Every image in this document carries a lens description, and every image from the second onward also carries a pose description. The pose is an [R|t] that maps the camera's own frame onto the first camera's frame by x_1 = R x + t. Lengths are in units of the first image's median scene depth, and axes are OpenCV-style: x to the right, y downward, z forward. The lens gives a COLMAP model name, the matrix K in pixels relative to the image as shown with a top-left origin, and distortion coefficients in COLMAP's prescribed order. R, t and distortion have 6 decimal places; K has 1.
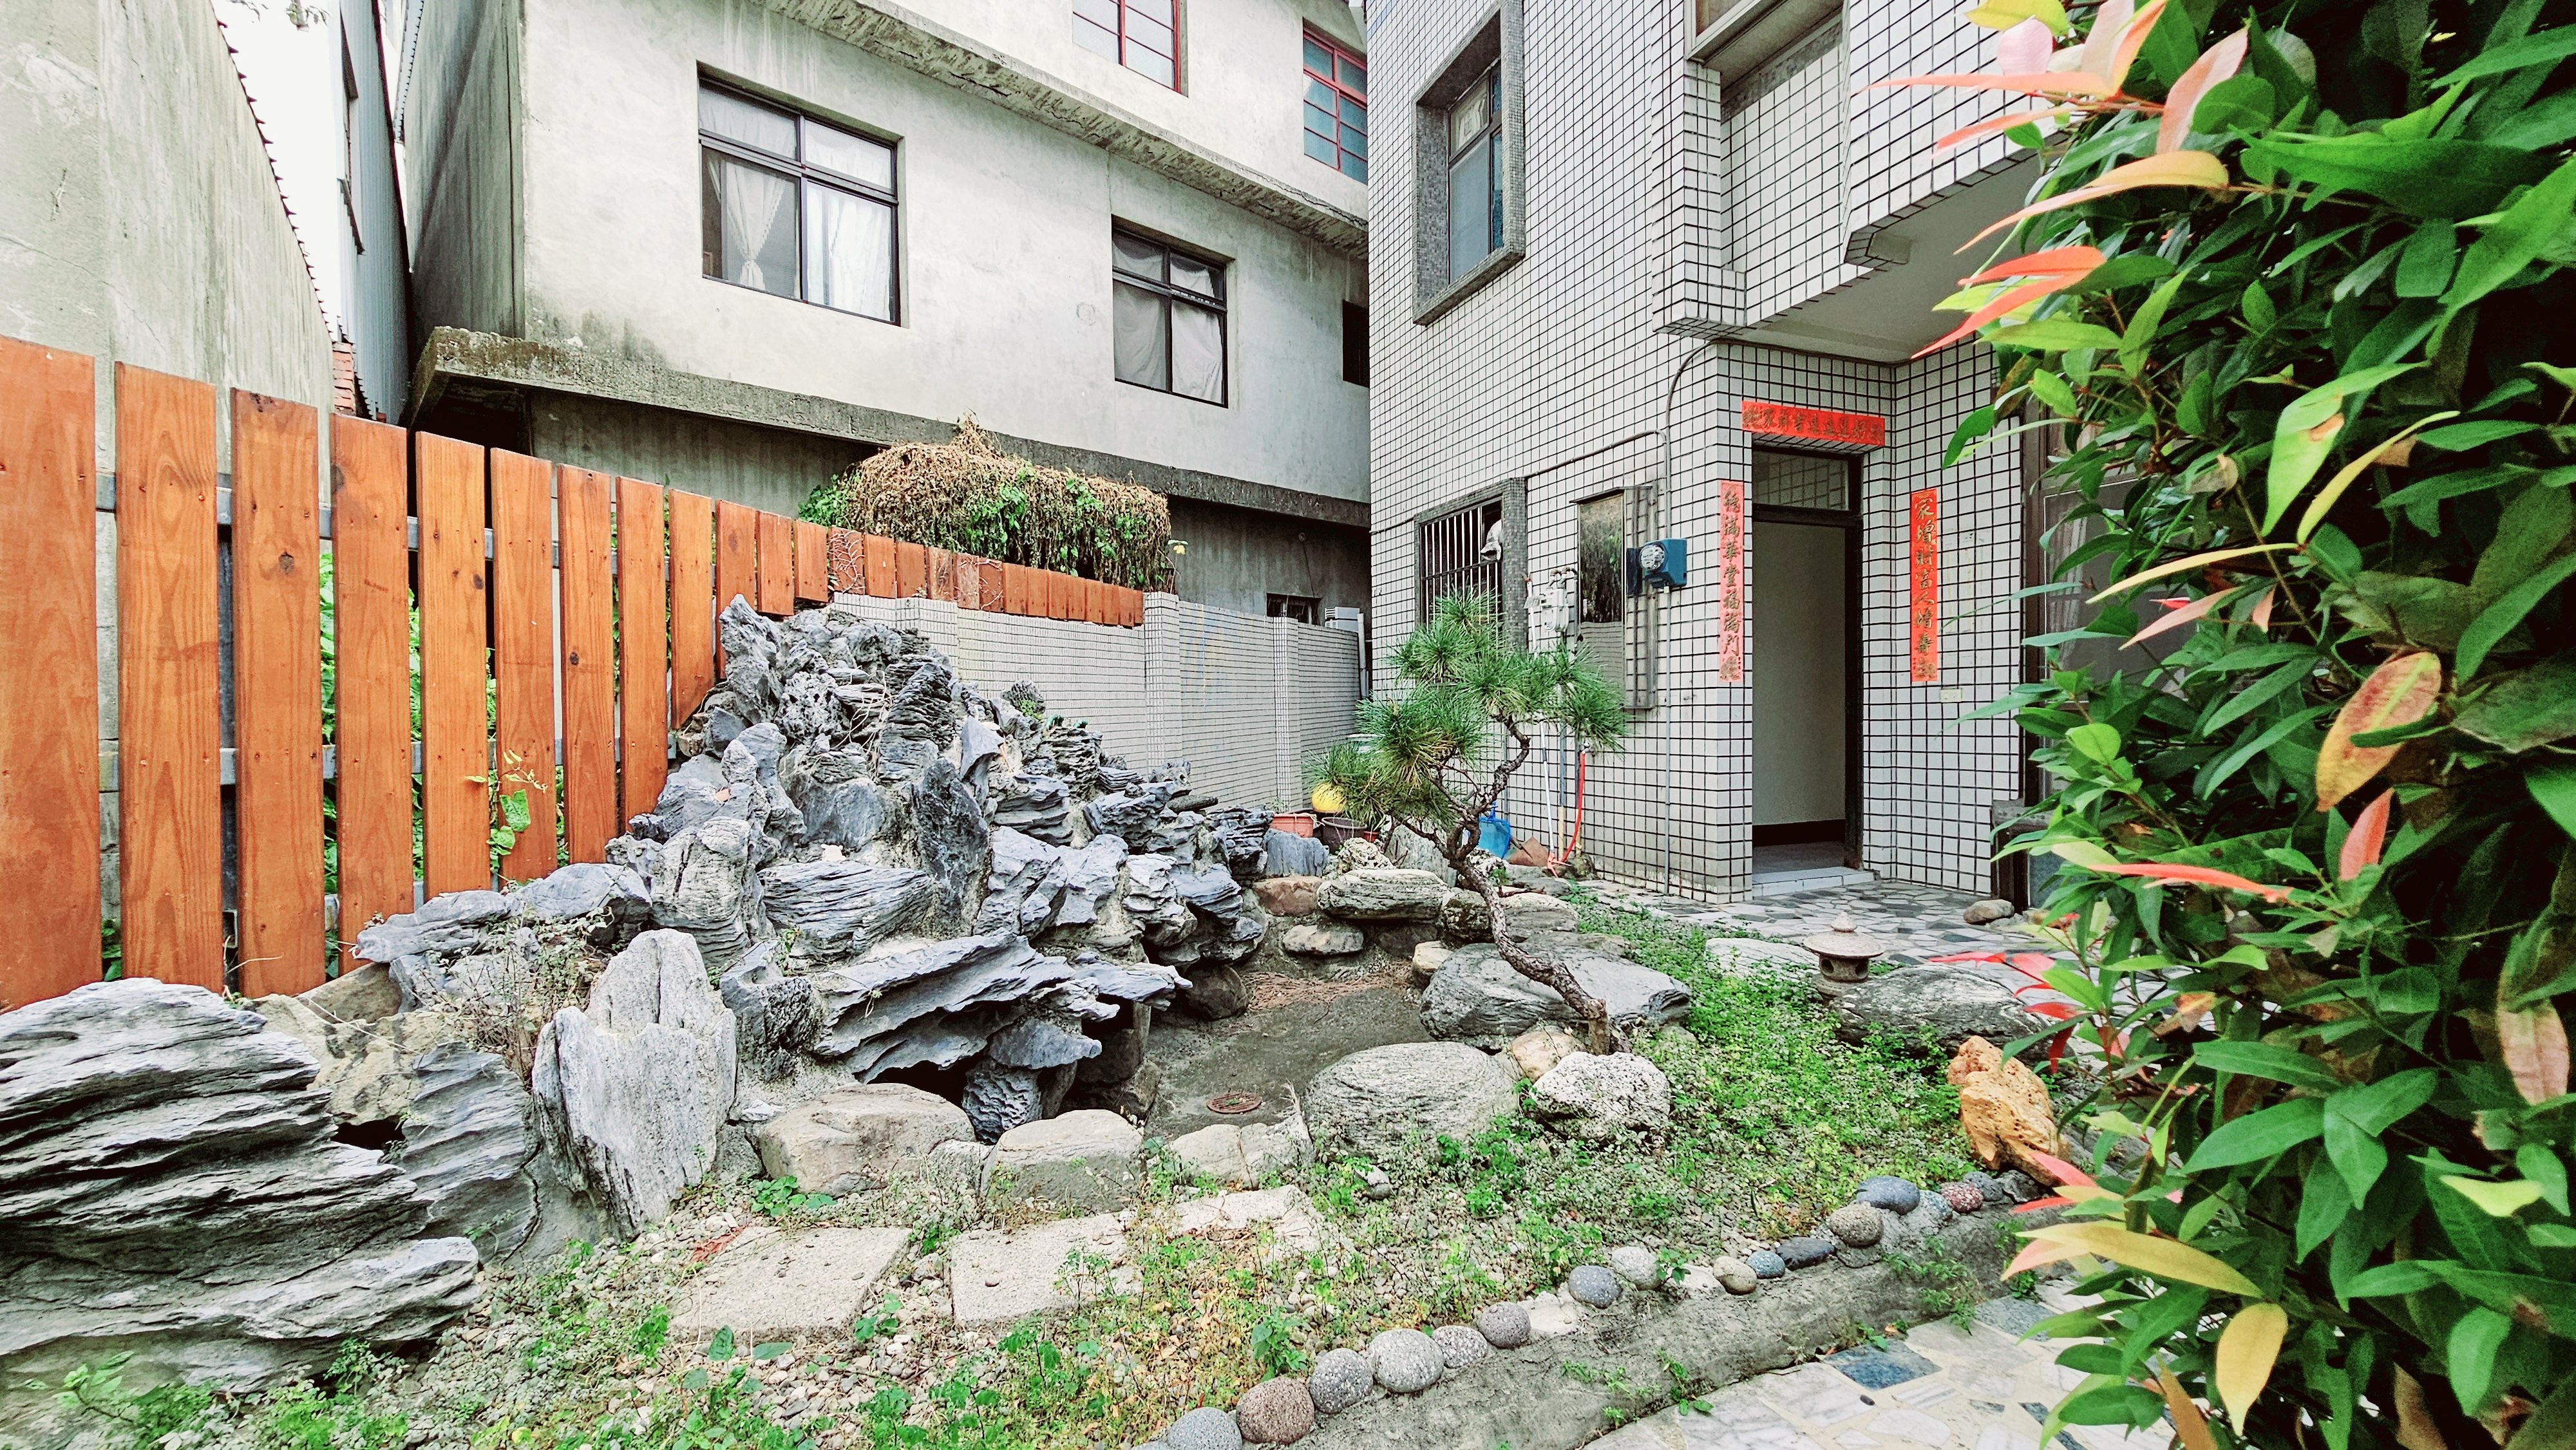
lens RADIAL K [[1054.2, 0, 1285.8], [0, 1054.2, 731.0], [0, 0, 1]] dist [0.000245, 0.000124]
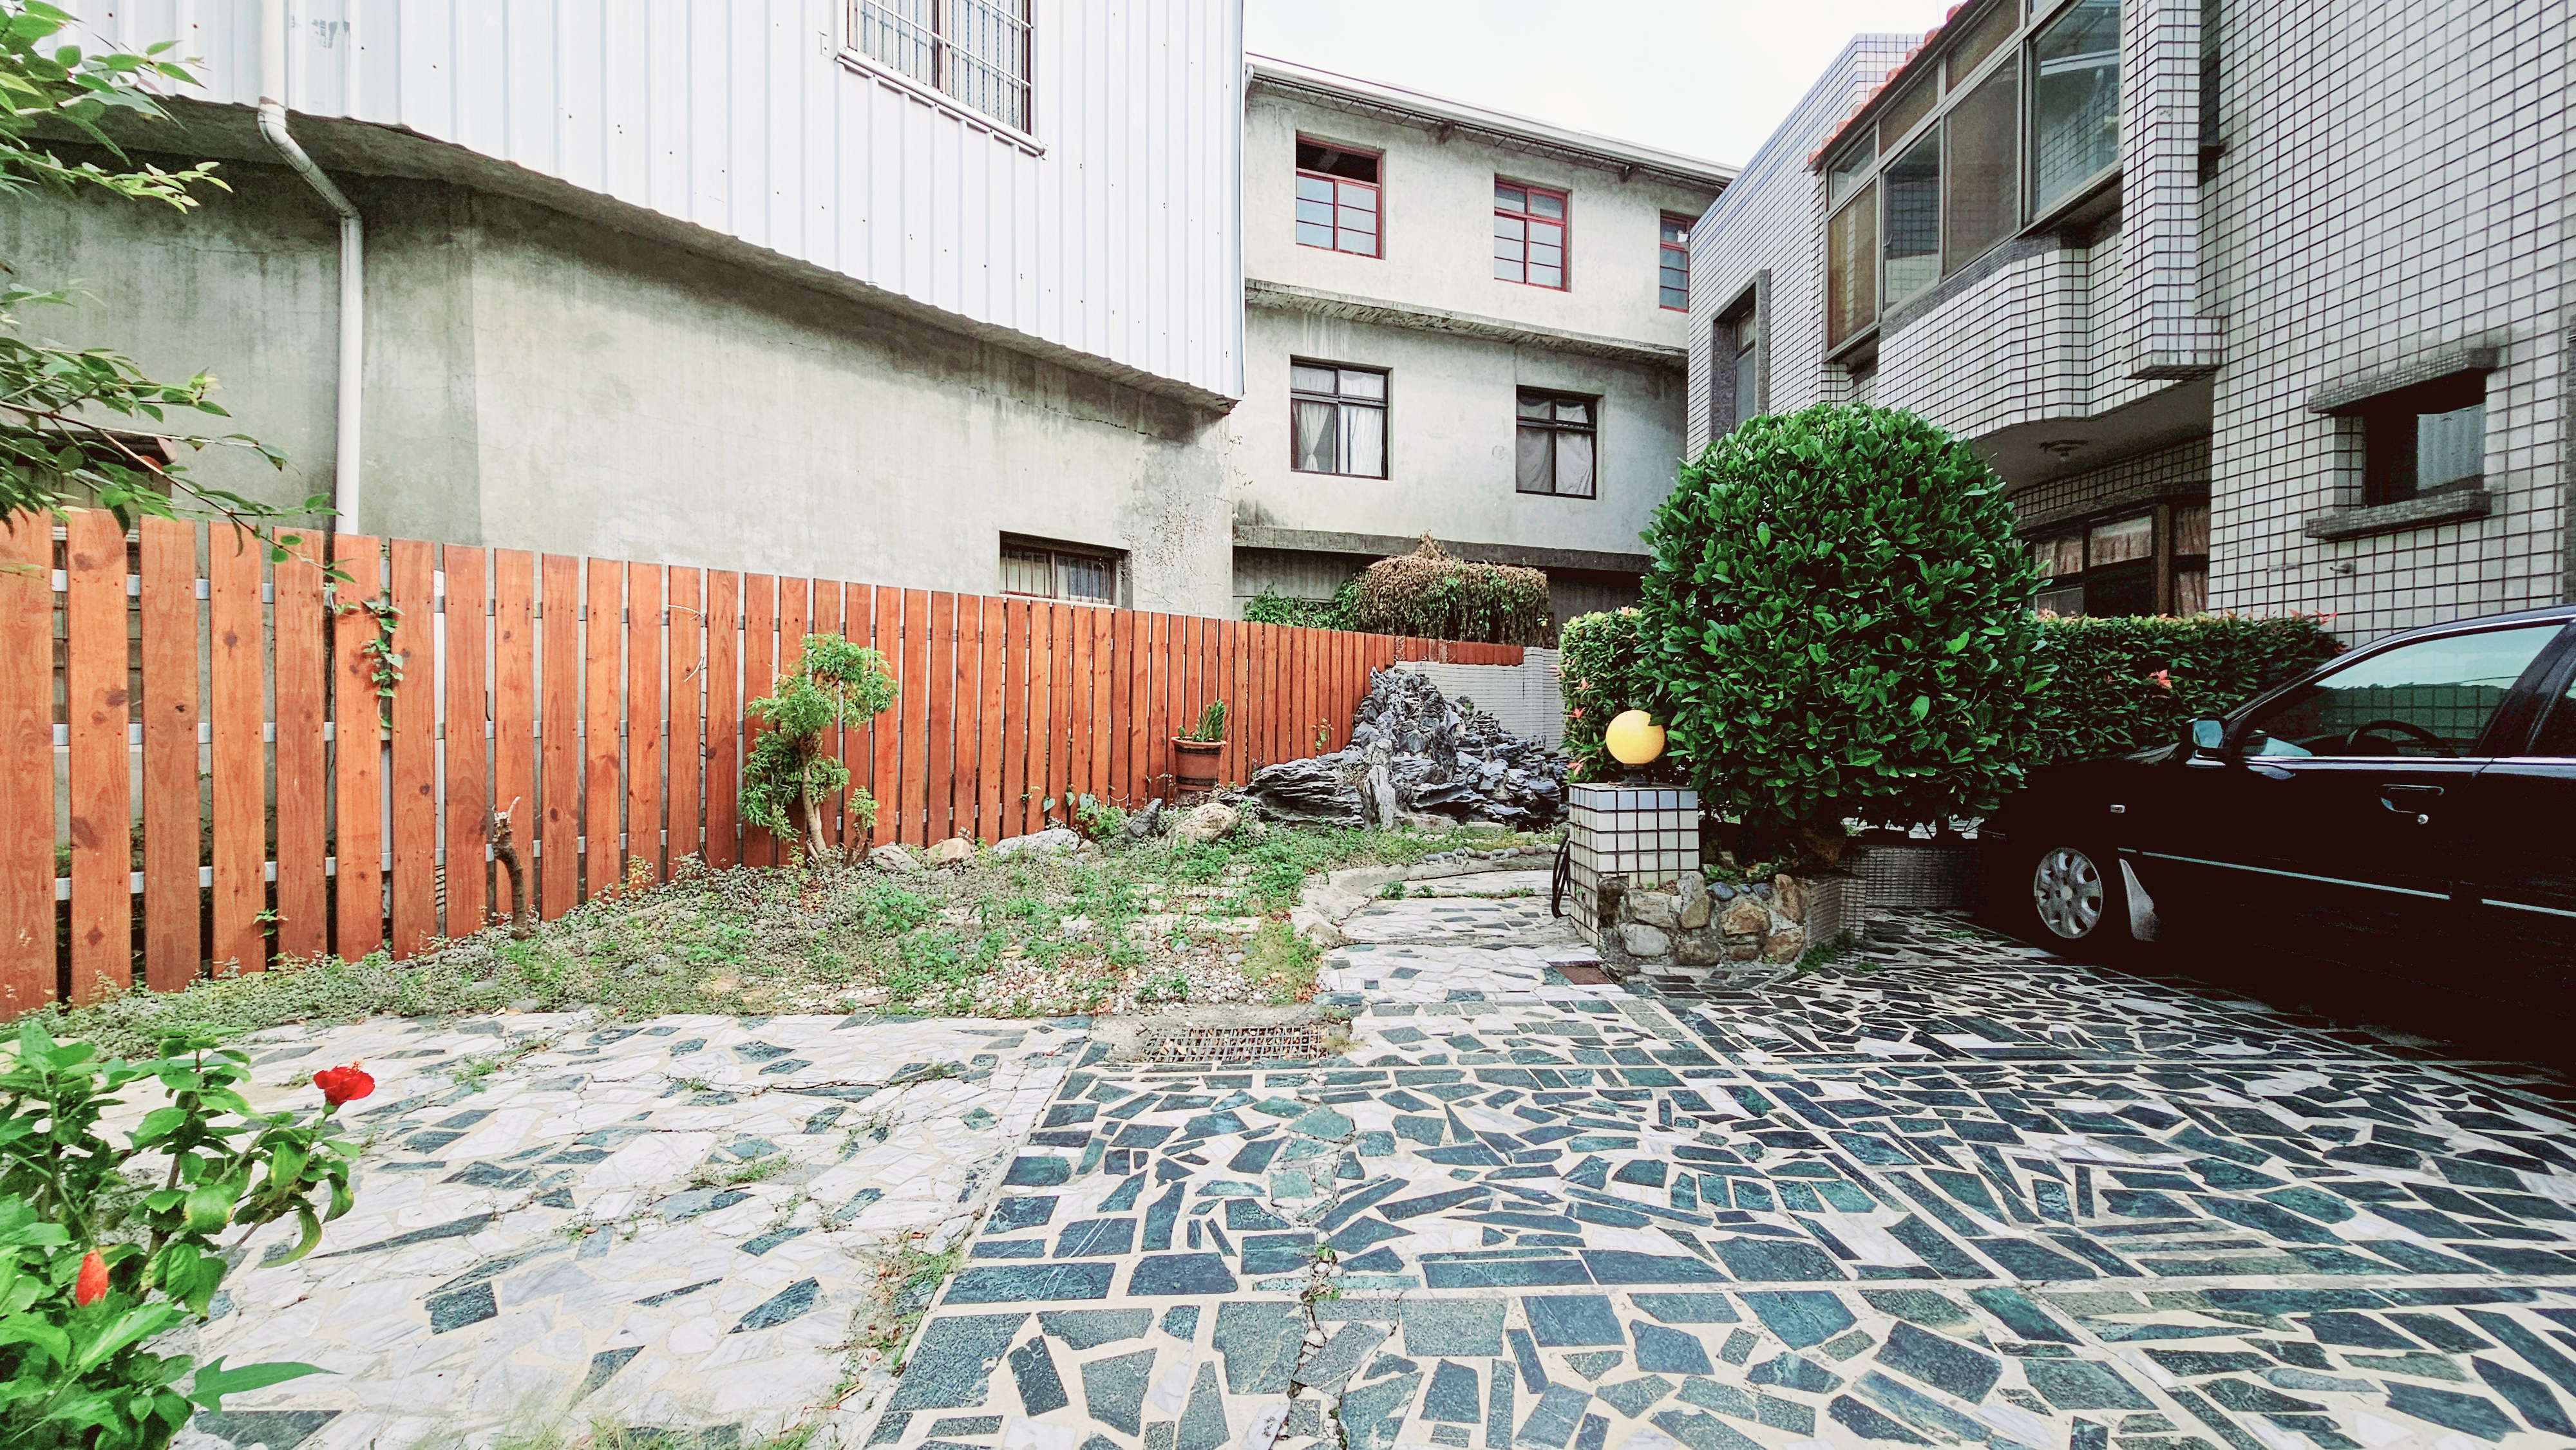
lens RADIAL K [[1054.2, 0, 1285.8], [0, 1054.2, 731.0], [0, 0, 1]] dist [0.000245, 0.000124]
pose [[0.928225, 0.021704, -0.371386, 0.179253], [-0.020330, 0.999764, 0.007616, 0.015680], [0.371464, 0.000481, 0.928447, -0.944840]]
